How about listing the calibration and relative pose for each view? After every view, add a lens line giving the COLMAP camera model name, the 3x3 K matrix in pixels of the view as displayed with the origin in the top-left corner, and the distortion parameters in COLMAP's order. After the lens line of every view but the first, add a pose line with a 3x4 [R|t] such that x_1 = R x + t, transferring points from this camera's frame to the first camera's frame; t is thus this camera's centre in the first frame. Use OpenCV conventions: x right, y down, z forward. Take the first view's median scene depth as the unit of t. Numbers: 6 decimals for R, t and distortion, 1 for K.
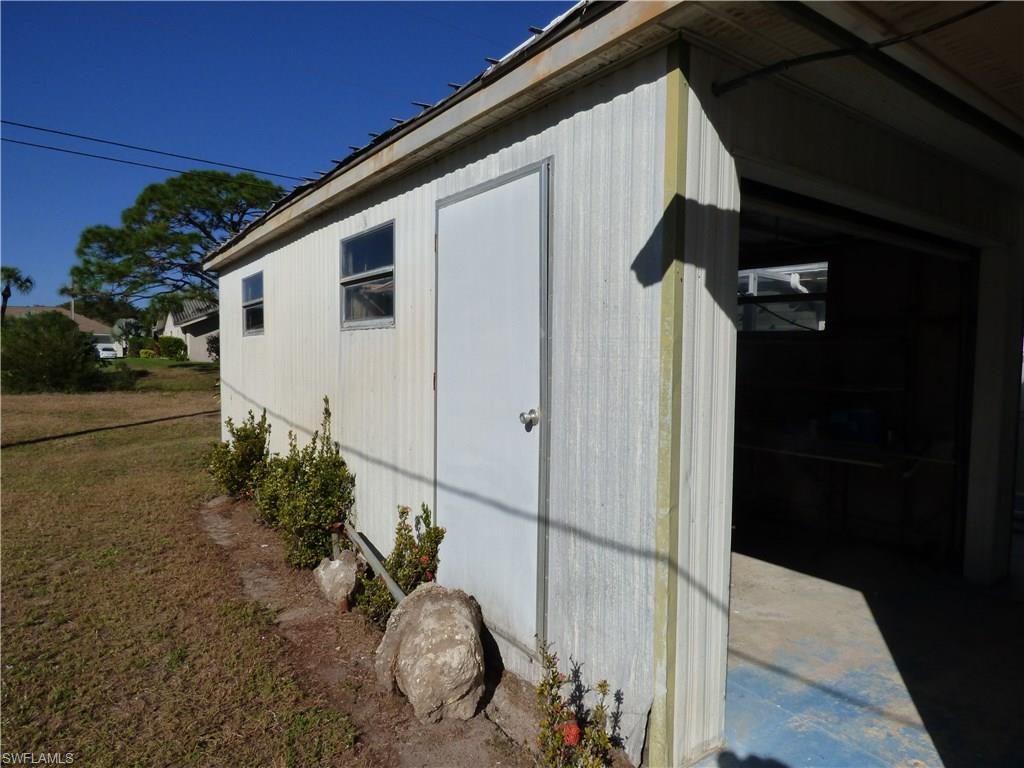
lens RADIAL K [[626.6, 0, 512.0], [0, 626.6, 384.0], [0, 0, 1]] dist [-0.004938, -0.001147]
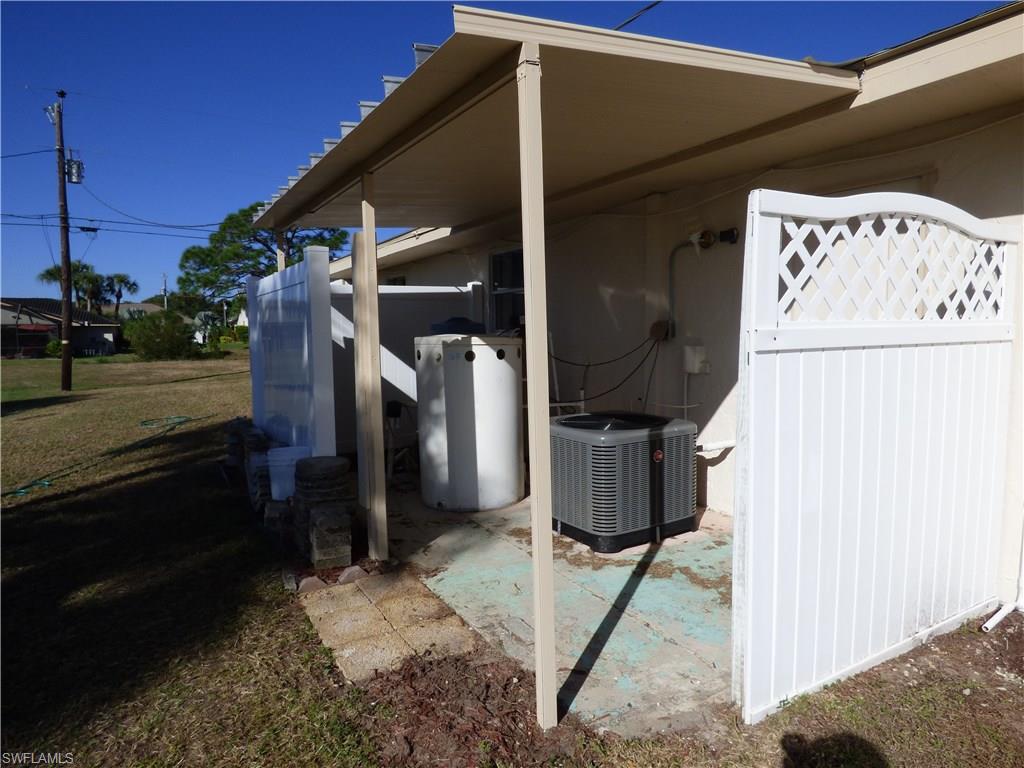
lens RADIAL K [[626.6, 0, 512.0], [0, 626.6, 384.0], [0, 0, 1]] dist [-0.004938, -0.001147]
pose [[0.995989, -0.014824, -0.088234, 0.158078], [0.017247, 0.999493, 0.026763, 0.026386], [0.087793, -0.028177, 0.995740, -0.326340]]
